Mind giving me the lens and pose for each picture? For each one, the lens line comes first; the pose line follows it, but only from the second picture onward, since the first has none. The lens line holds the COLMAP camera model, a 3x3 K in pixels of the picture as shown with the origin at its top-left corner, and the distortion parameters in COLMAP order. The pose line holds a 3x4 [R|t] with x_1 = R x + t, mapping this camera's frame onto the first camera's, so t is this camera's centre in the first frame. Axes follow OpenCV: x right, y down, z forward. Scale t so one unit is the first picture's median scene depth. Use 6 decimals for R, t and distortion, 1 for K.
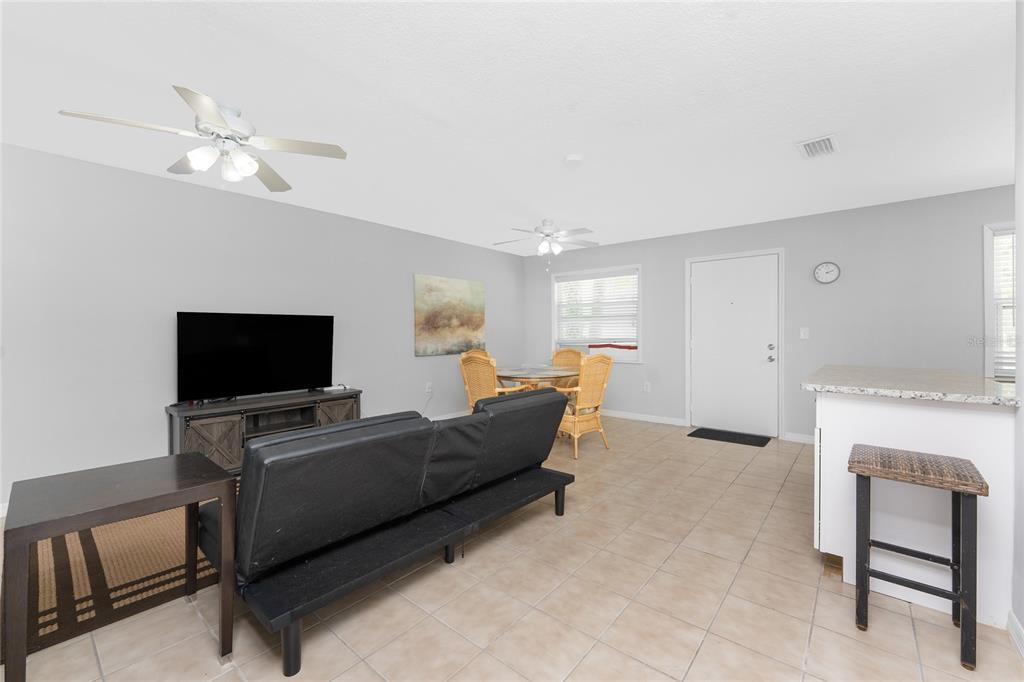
lens RADIAL K [[411.8, 0, 509.6], [0, 411.8, 337.1], [0, 0, 1]] dist [0.003904, -0.000448]
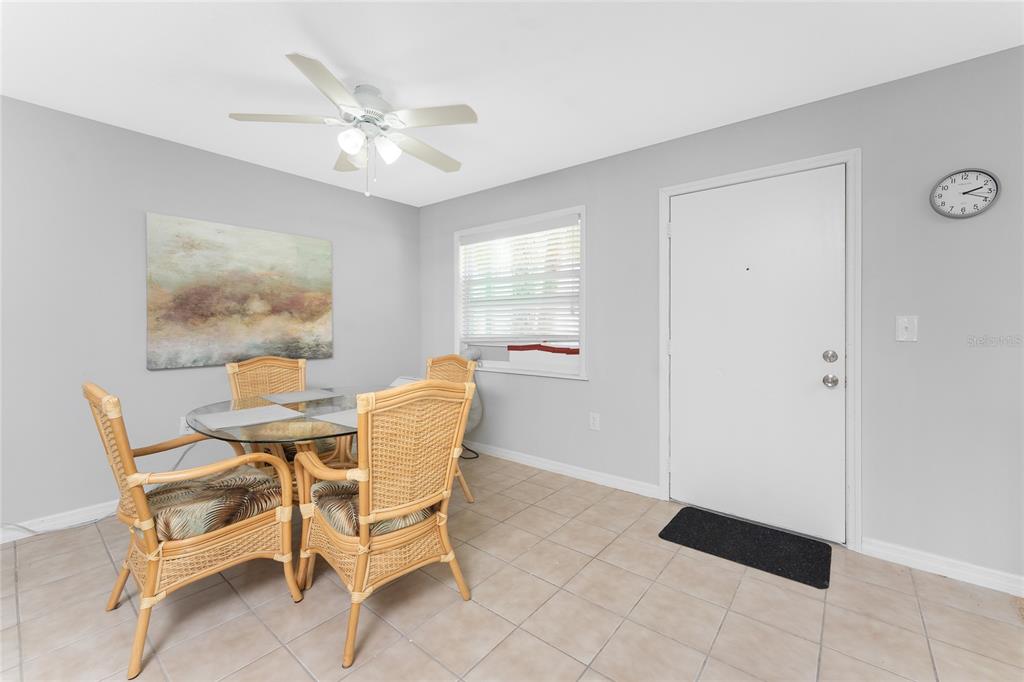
lens RADIAL K [[411.8, 0, 511.8], [0, 411.8, 325.2], [0, 0, 1]] dist [0.003904, -0.000448]
pose [[0.999959, 0.003027, 0.008494, 0.218685], [-0.002941, 0.999945, -0.010071, -0.005747], [-0.008524, 0.010046, 0.999913, 0.444043]]
